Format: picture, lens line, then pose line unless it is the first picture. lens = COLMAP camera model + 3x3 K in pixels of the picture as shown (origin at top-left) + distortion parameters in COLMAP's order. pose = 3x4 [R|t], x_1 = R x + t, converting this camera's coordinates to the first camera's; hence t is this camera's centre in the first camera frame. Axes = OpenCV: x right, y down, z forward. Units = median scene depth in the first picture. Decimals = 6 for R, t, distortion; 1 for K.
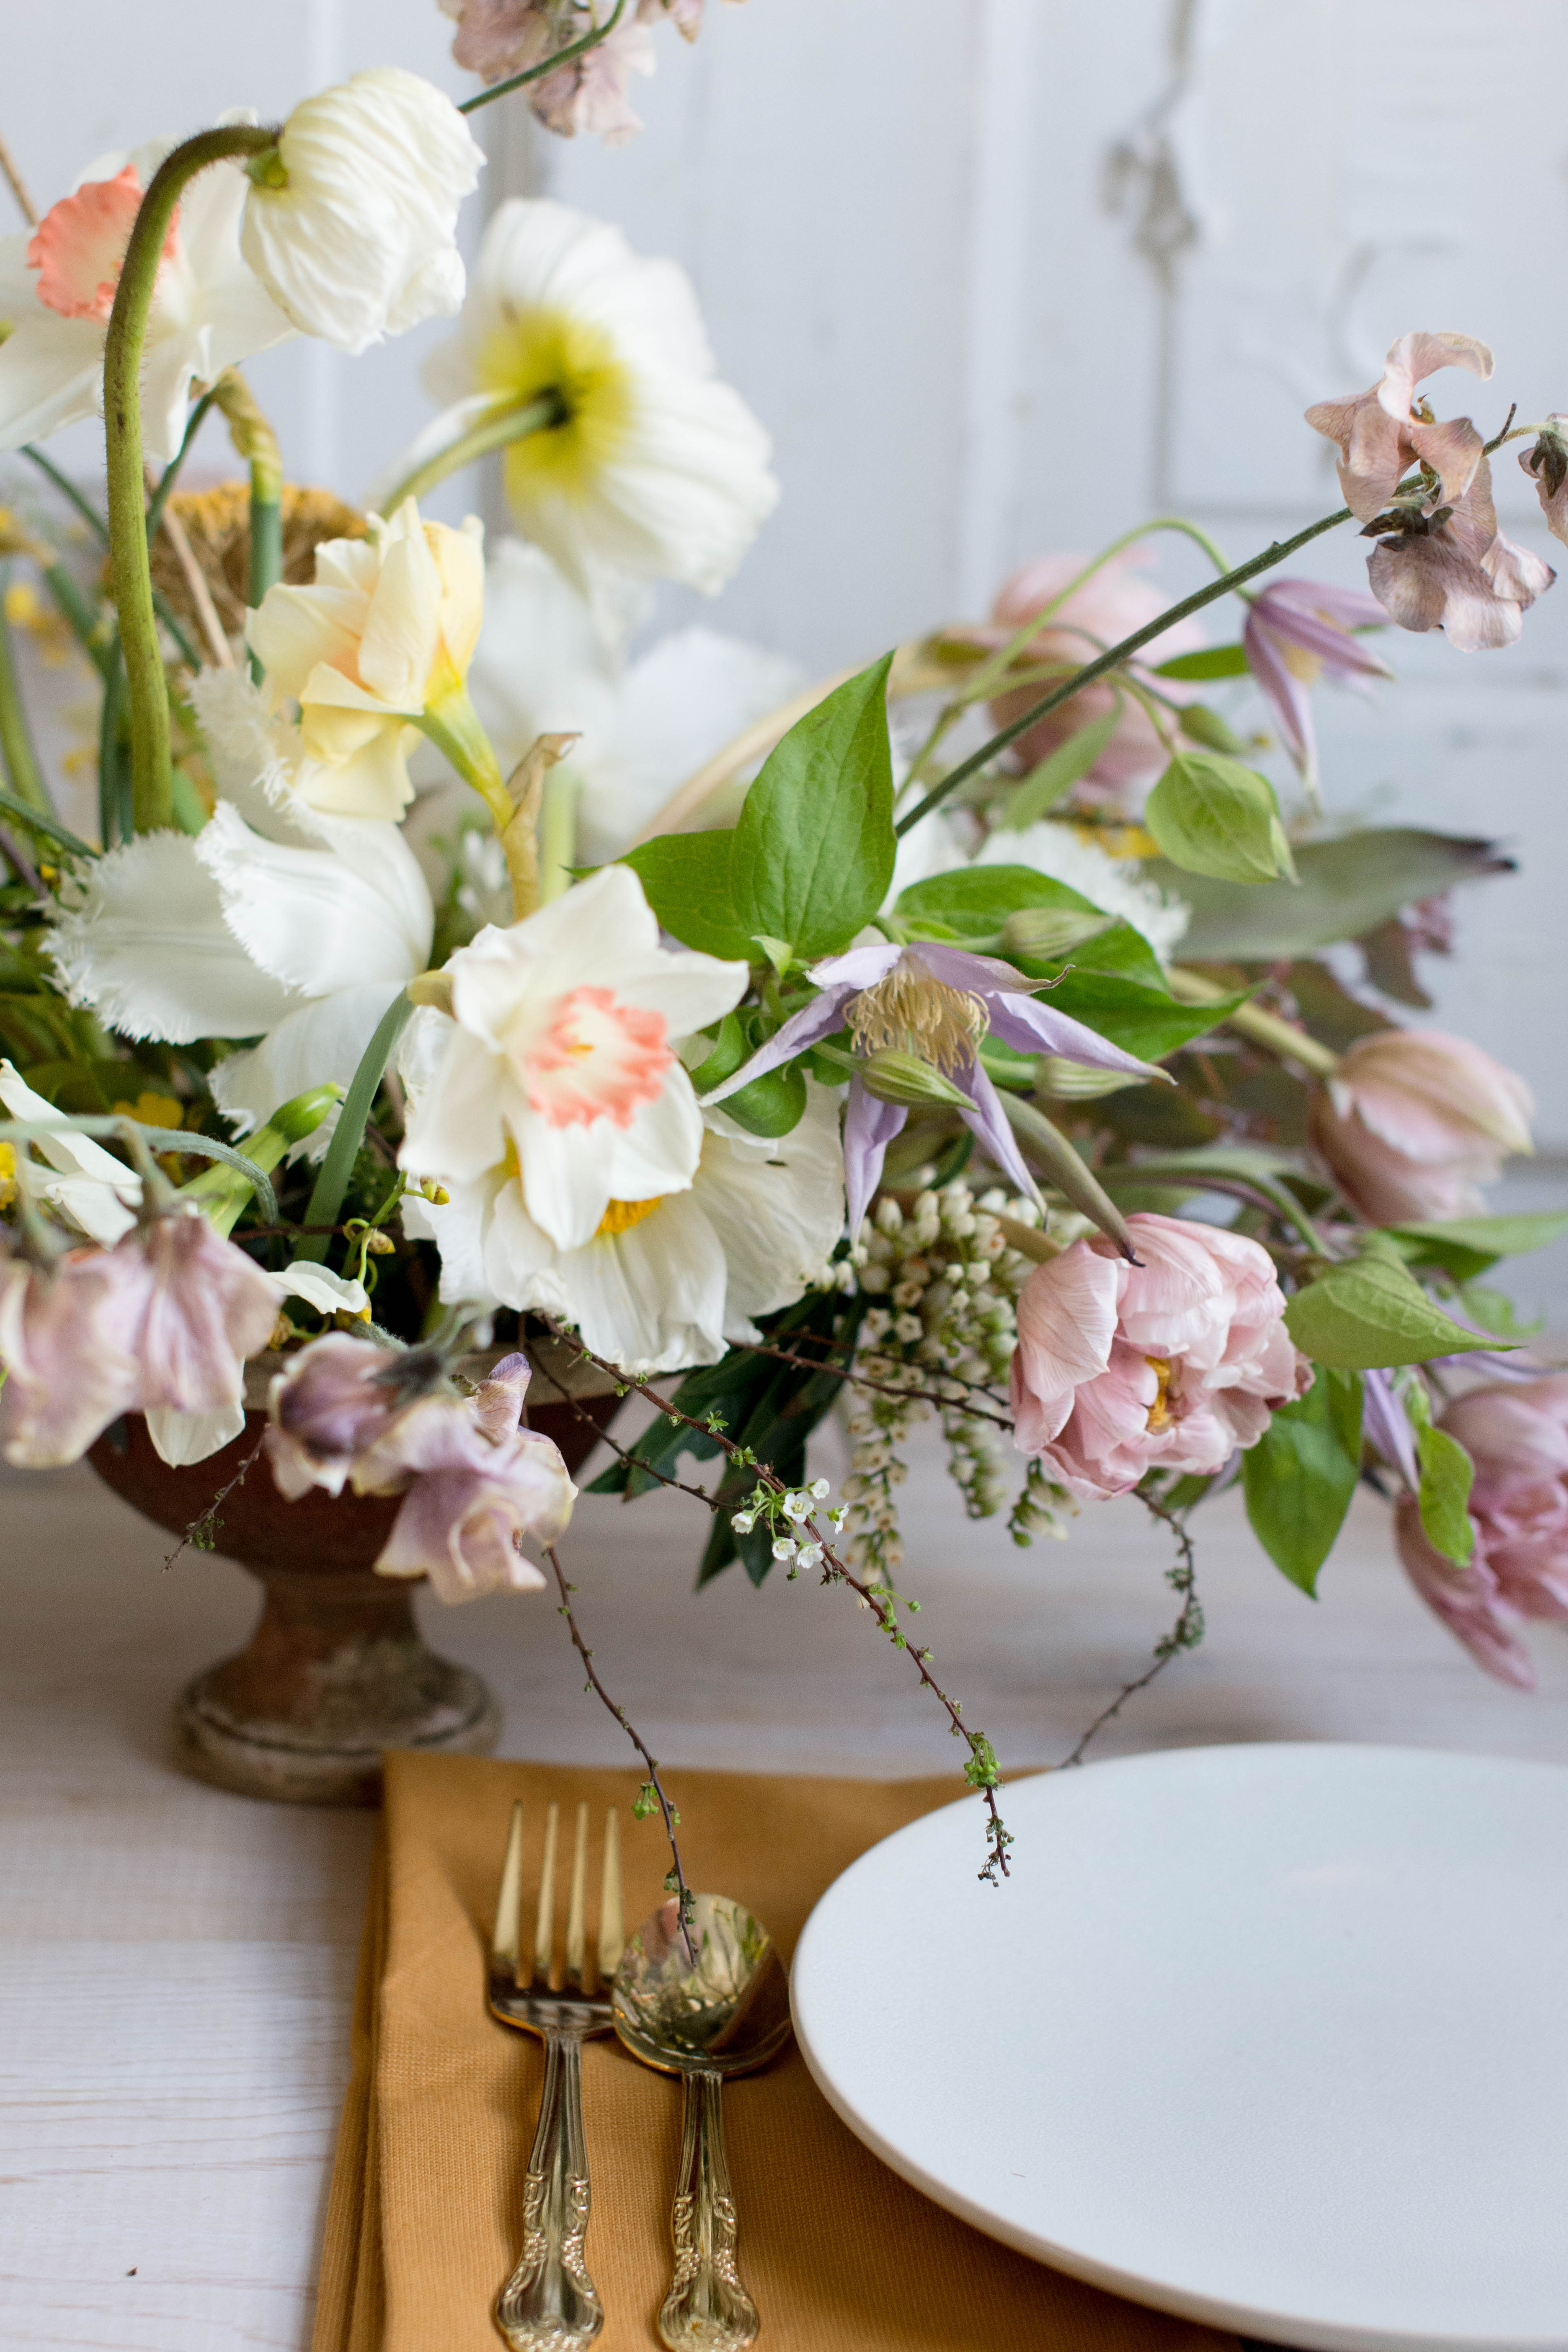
lens RADIAL K [[4748.1, 0, 784.0], [0, 4748.1, 1176.0], [0, 0, 1]] dist [-0.148874, 0.182207]
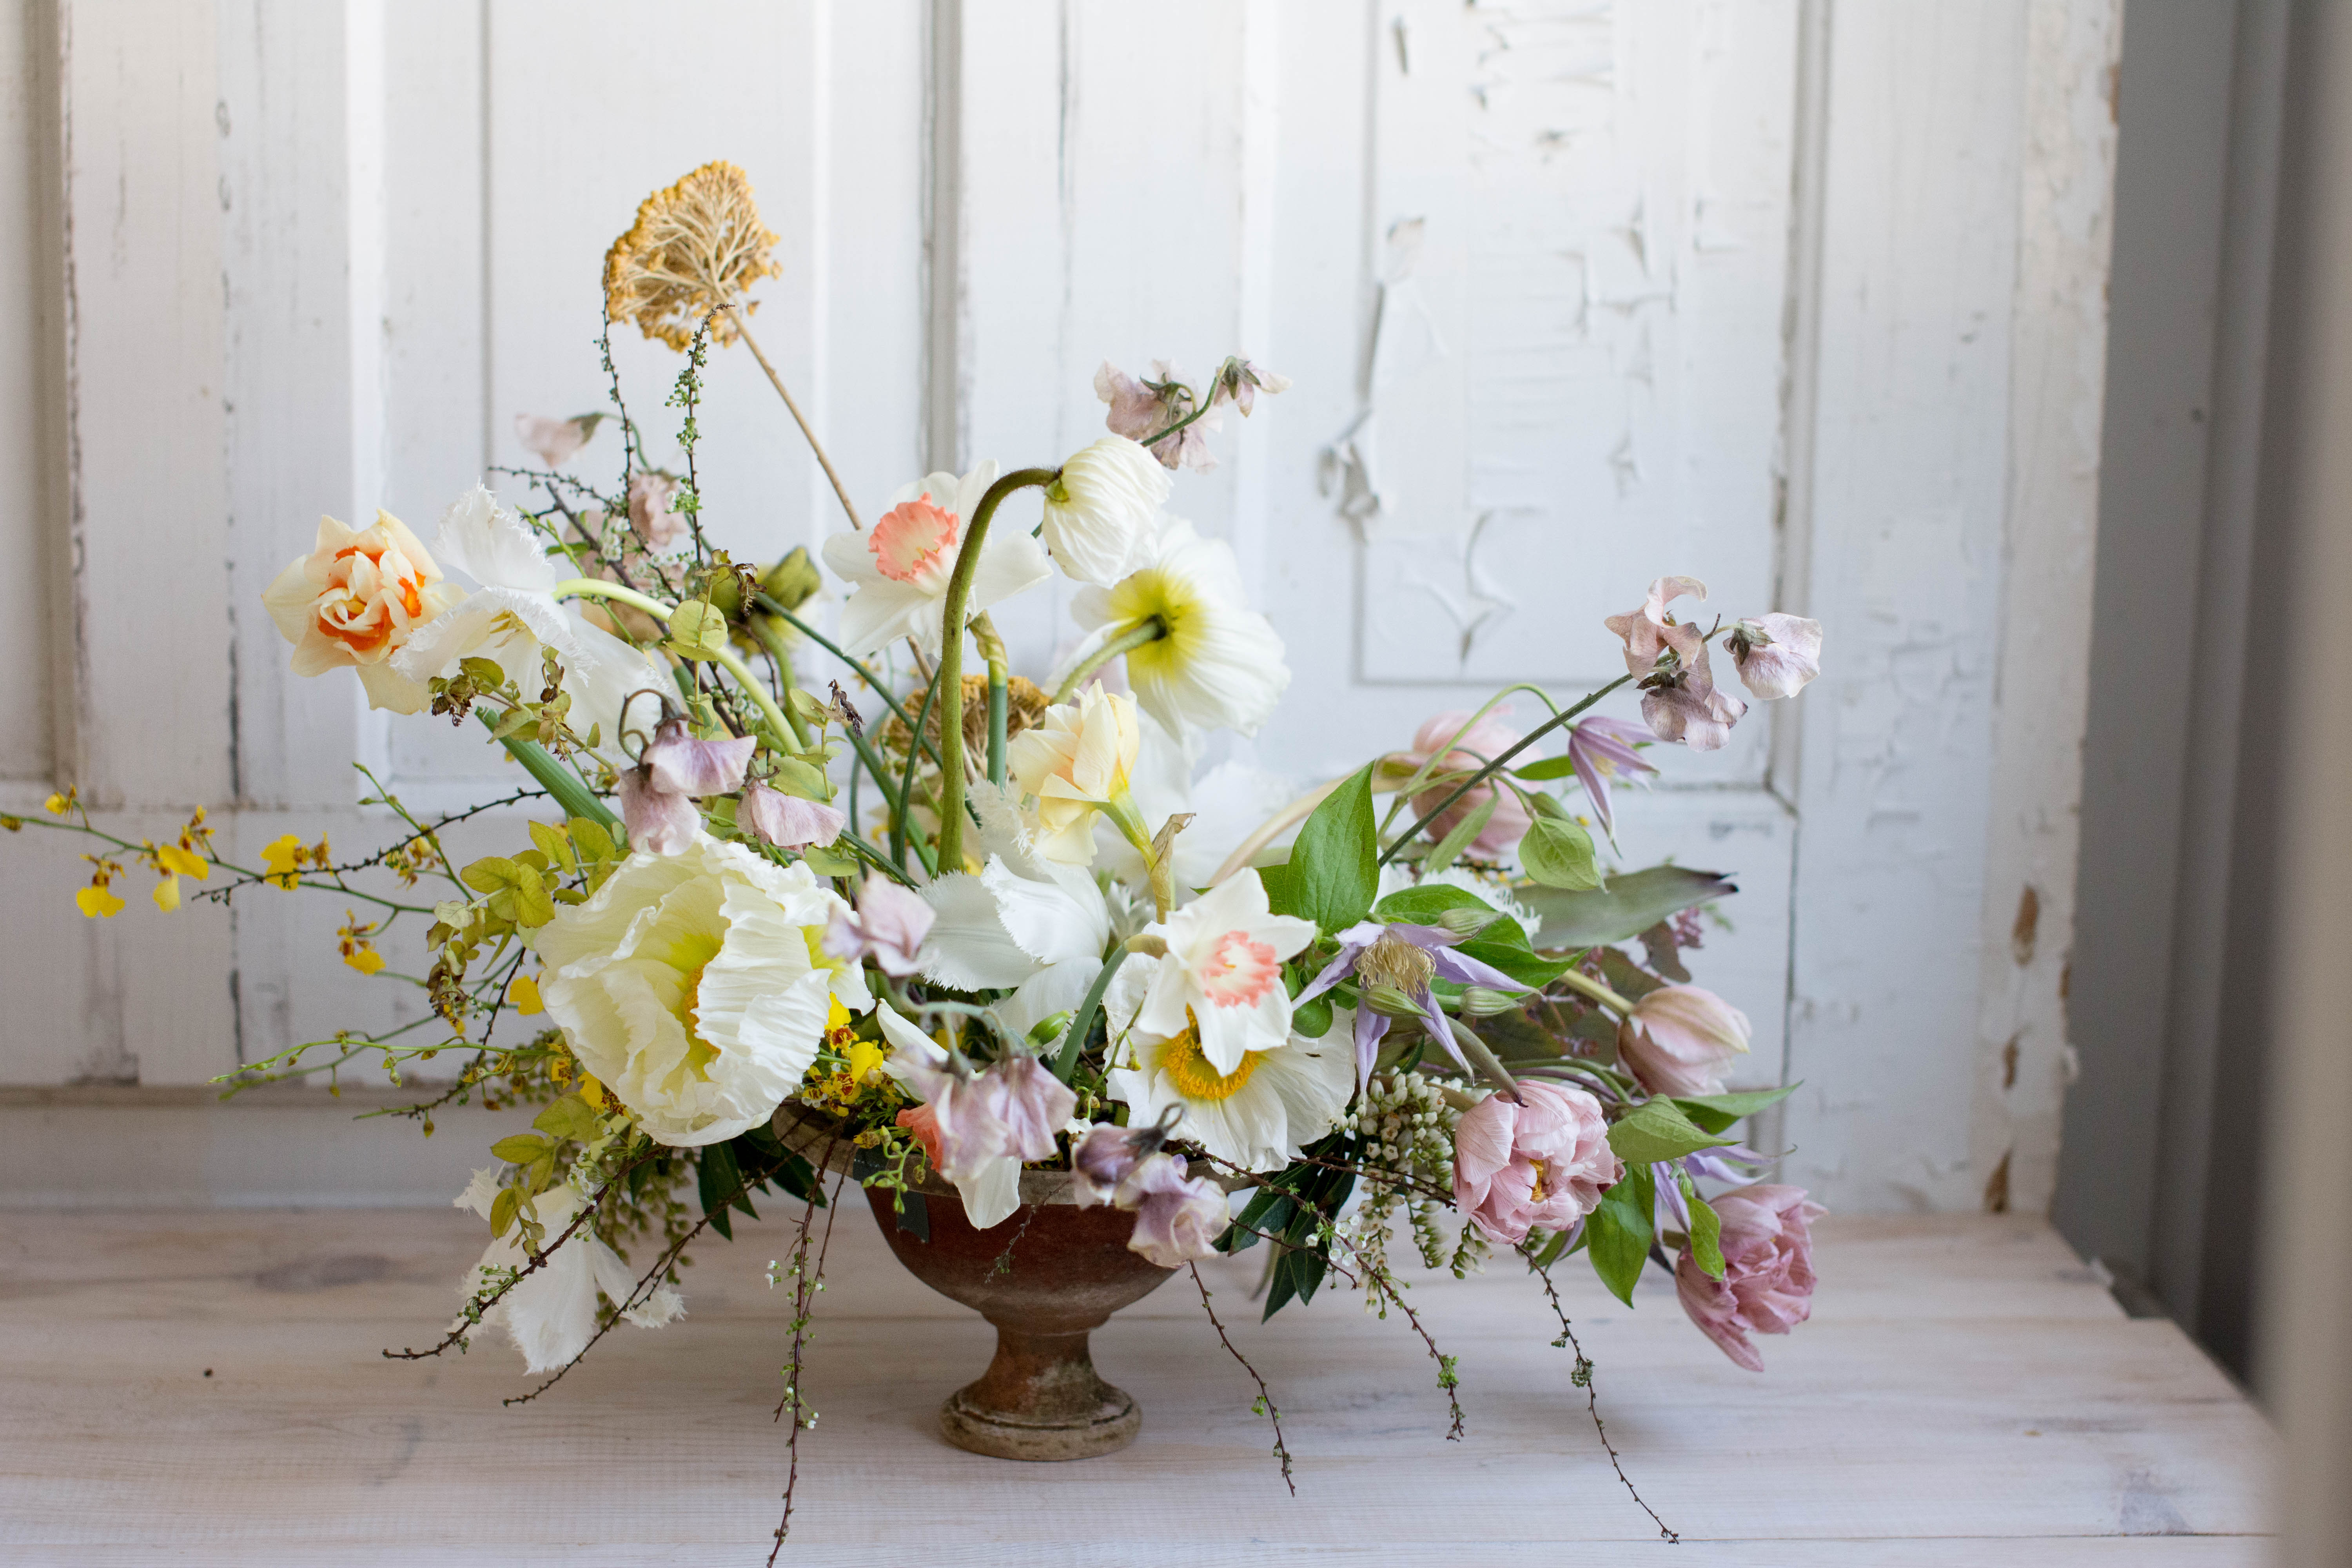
lens RADIAL K [[4748.1, 0, 1176.0], [0, 4748.1, 784.0], [0, 0, 1]] dist [-0.148874, 0.182207]
pose [[0.999519, -0.019420, 0.024167, -0.092160], [0.022357, 0.991535, -0.127897, 0.119798], [-0.021479, 0.128375, 0.991493, -0.735355]]
